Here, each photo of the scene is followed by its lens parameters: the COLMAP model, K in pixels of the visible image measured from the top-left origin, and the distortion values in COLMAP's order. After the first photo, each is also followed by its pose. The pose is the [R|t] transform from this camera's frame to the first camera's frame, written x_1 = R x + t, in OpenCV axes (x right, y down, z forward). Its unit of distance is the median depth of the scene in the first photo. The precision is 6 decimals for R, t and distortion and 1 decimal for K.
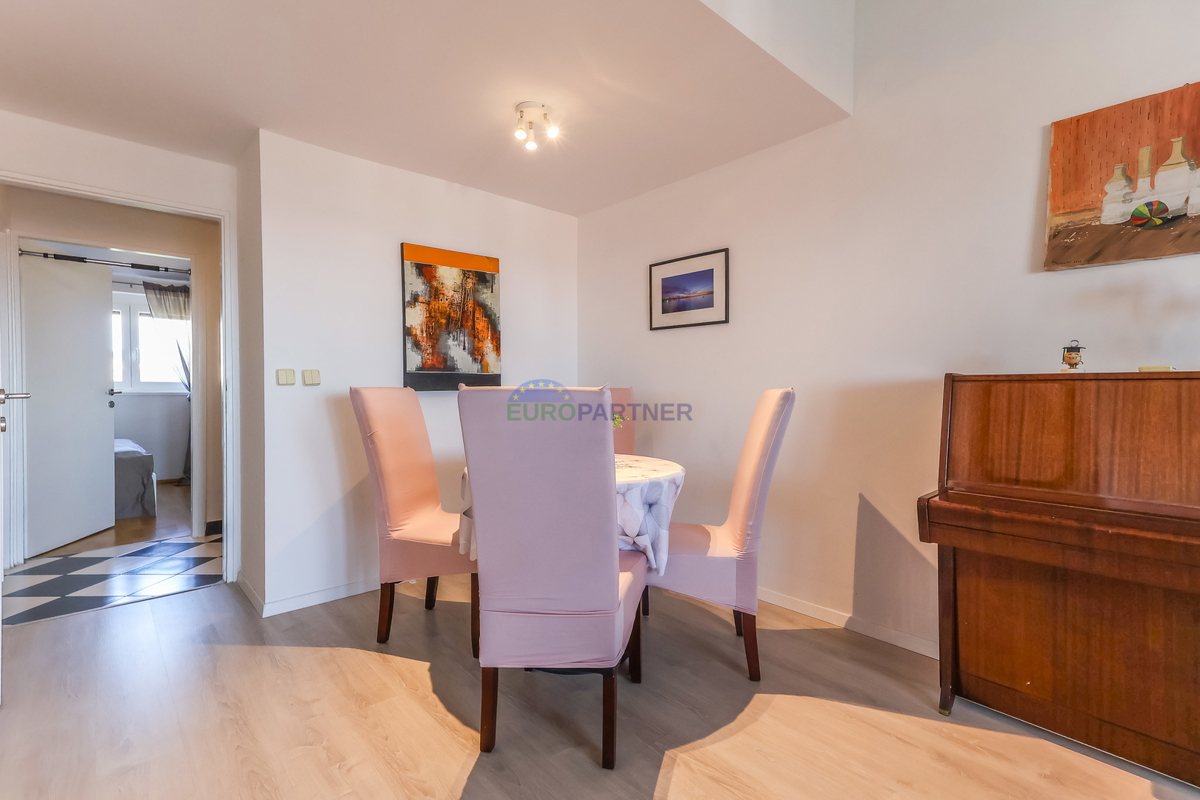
lens RADIAL K [[548.9, 0, 600.8], [0, 548.9, 378.6], [0, 0, 1]] dist [0.034407, 0.005076]
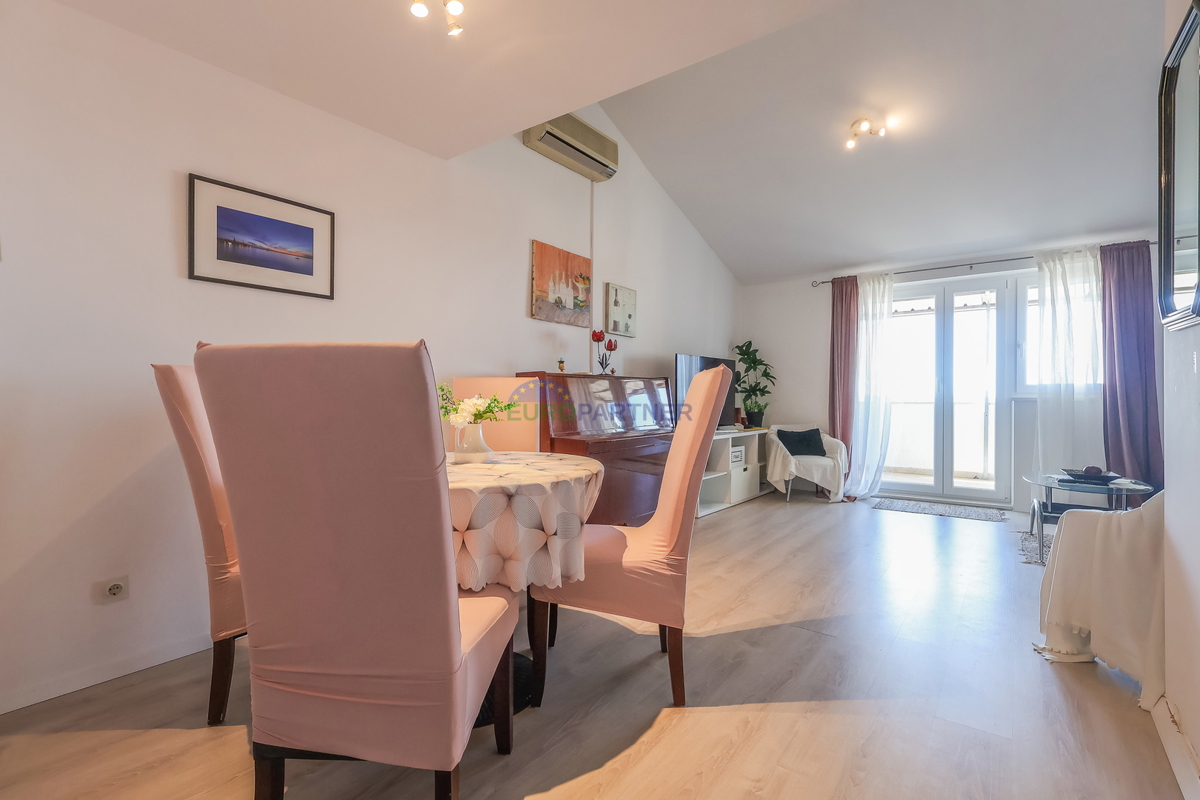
lens RADIAL K [[548.9, 0, 600.8], [0, 548.9, 378.6], [0, 0, 1]] dist [0.034407, 0.005076]
pose [[-0.179281, 0.031100, 0.983306, -1.072440], [-0.012647, 0.999345, -0.033913, 0.069441], [-0.983717, -0.018516, -0.178770, 1.166516]]
